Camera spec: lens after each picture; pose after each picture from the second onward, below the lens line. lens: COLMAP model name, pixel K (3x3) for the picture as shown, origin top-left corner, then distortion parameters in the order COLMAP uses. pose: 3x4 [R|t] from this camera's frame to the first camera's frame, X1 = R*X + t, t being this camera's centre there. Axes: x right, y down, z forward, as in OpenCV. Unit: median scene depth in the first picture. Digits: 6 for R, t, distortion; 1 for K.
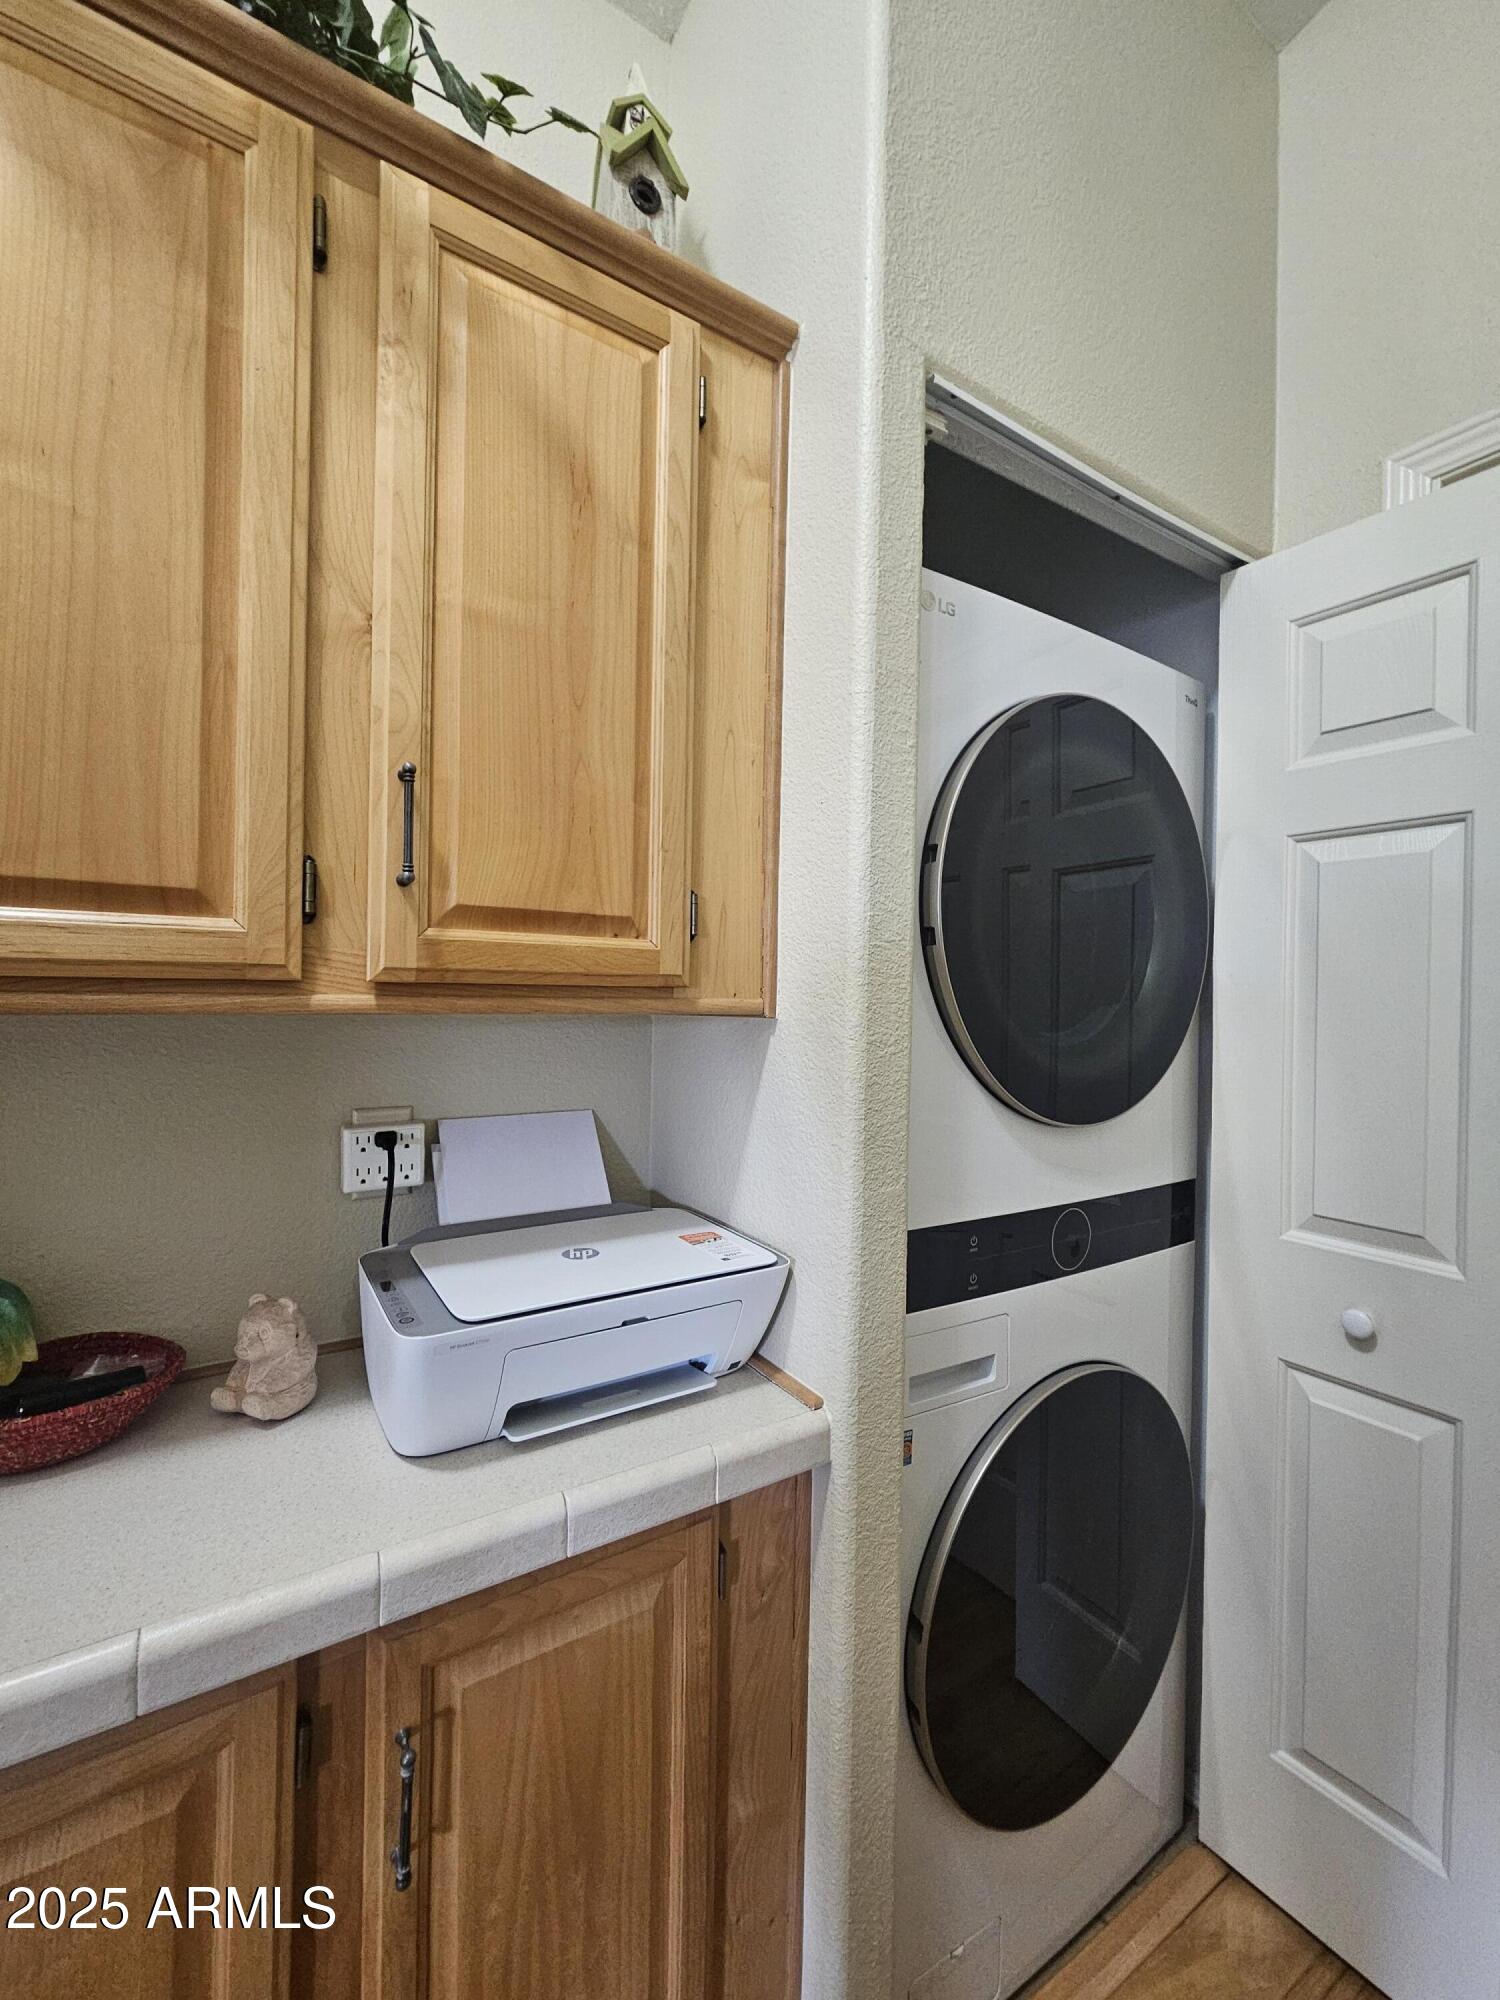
lens RADIAL K [[822.0, 0, 758.1], [0, 822.0, 993.5], [0, 0, 1]] dist [-0.003517, 0.003016]
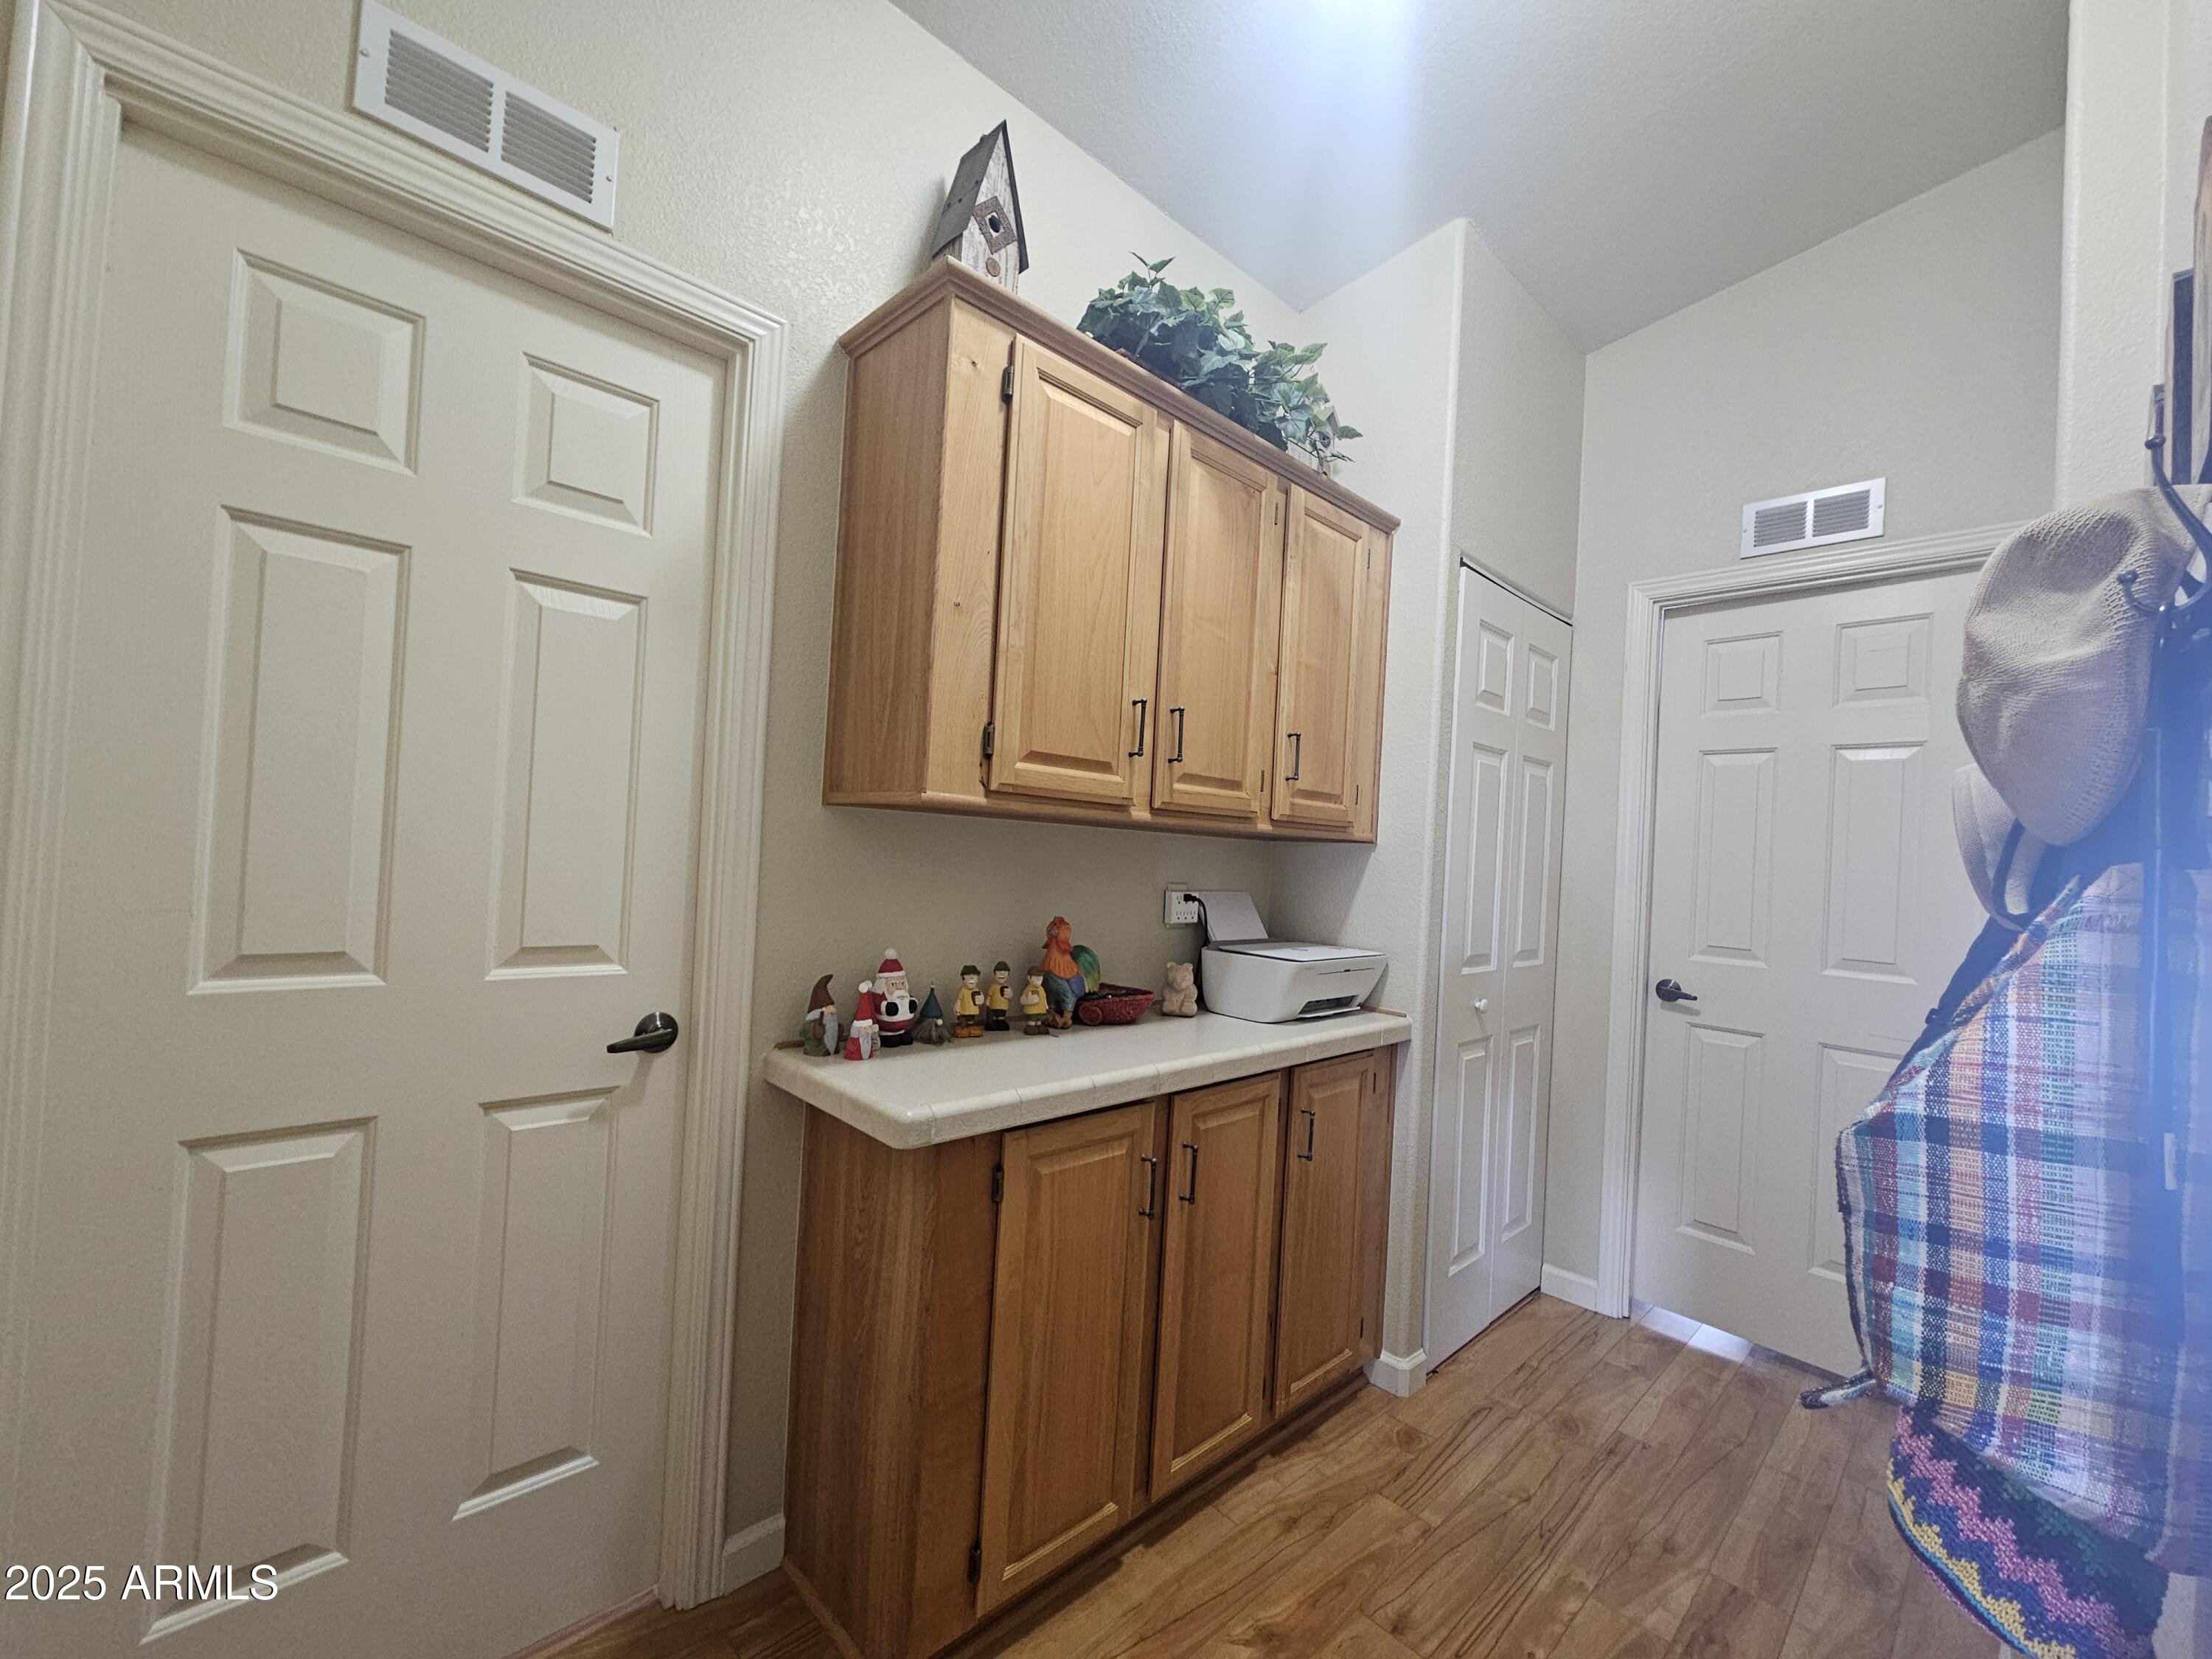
lens RADIAL K [[909.1, 0, 1096.1], [0, 909.1, 836.4], [0, 0, 1]] dist [-0.003517, 0.003016]
pose [[0.980713, 0.041720, 0.190947, -1.223578], [-0.041209, 0.999128, -0.006650, 0.060801], [-0.191058, -0.001347, 0.981578, -1.252251]]
